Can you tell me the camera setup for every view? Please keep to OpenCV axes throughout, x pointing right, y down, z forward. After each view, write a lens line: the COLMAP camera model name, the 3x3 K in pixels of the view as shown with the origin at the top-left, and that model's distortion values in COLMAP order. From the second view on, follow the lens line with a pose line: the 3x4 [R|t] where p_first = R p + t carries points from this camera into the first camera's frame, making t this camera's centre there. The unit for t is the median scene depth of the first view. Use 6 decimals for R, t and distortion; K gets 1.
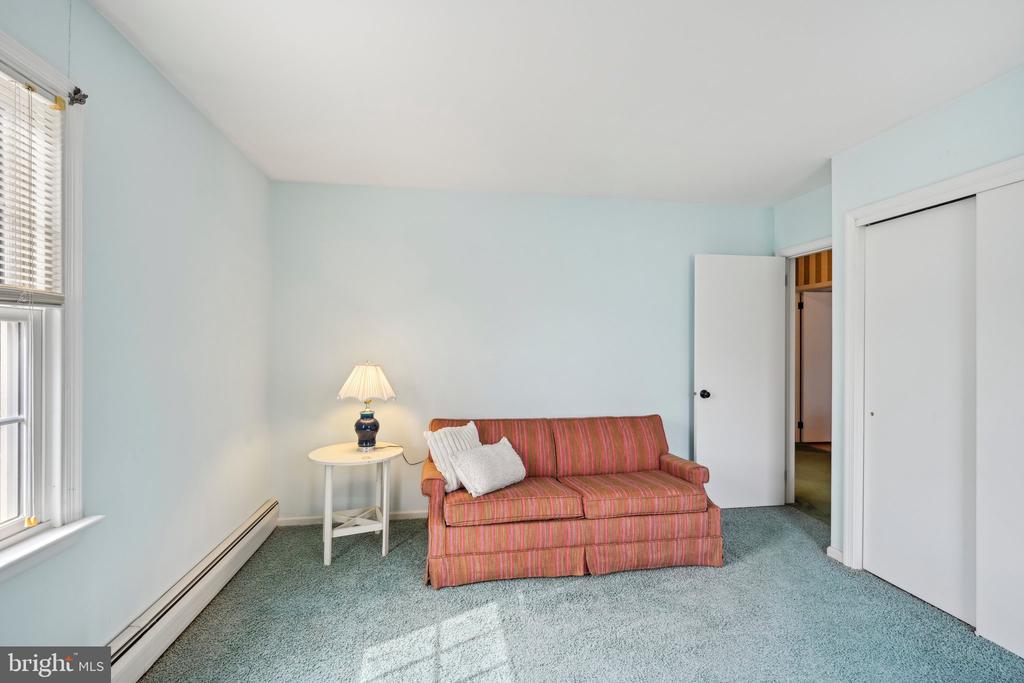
lens RADIAL K [[447.6, 0, 511.6], [0, 447.6, 338.0], [0, 0, 1]] dist [0.000679, 0.000253]
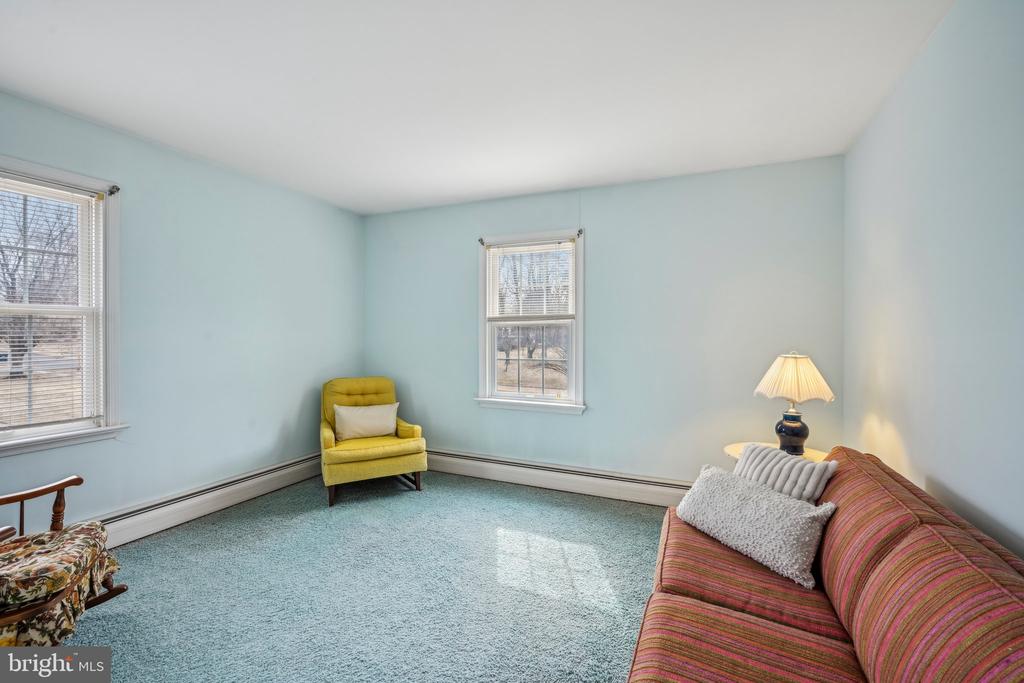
lens RADIAL K [[447.6, 0, 511.6], [0, 447.6, 338.0], [0, 0, 1]] dist [0.000679, 0.000253]
pose [[-0.550936, -0.003330, -0.834541, 0.663013], [0.015981, 0.999767, -0.014540, 0.035467], [0.834395, -0.021347, -0.550754, 1.046766]]
